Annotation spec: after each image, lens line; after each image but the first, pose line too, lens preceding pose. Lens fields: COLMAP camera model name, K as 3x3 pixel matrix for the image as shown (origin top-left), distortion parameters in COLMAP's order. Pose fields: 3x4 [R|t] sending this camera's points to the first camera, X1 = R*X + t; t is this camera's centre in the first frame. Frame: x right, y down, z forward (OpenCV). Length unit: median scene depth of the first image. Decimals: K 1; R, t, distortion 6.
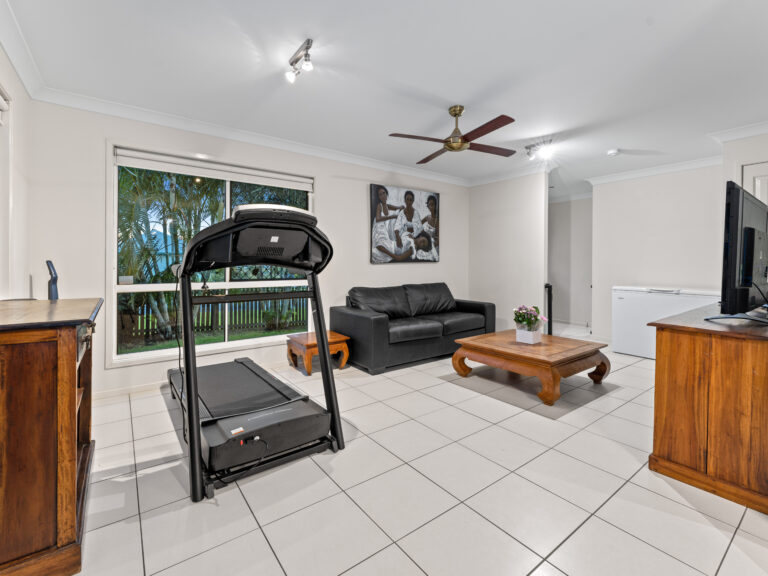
lens RADIAL K [[355.5, 0, 383.7], [0, 355.5, 281.0], [0, 0, 1]] dist [-0.002425, 0.000513]
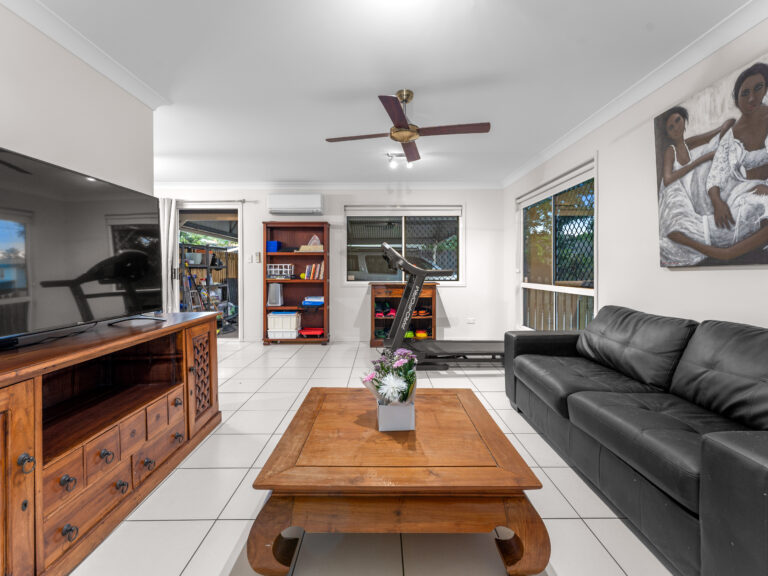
lens RADIAL K [[355.5, 0, 381.4], [0, 355.5, 266.7], [0, 0, 1]] dist [-0.002425, 0.000513]
pose [[-0.609251, 0.007597, -0.792941, 0.606017], [-0.013827, 0.999700, 0.020202, -0.054016], [0.792857, 0.023272, -0.608963, 0.955097]]
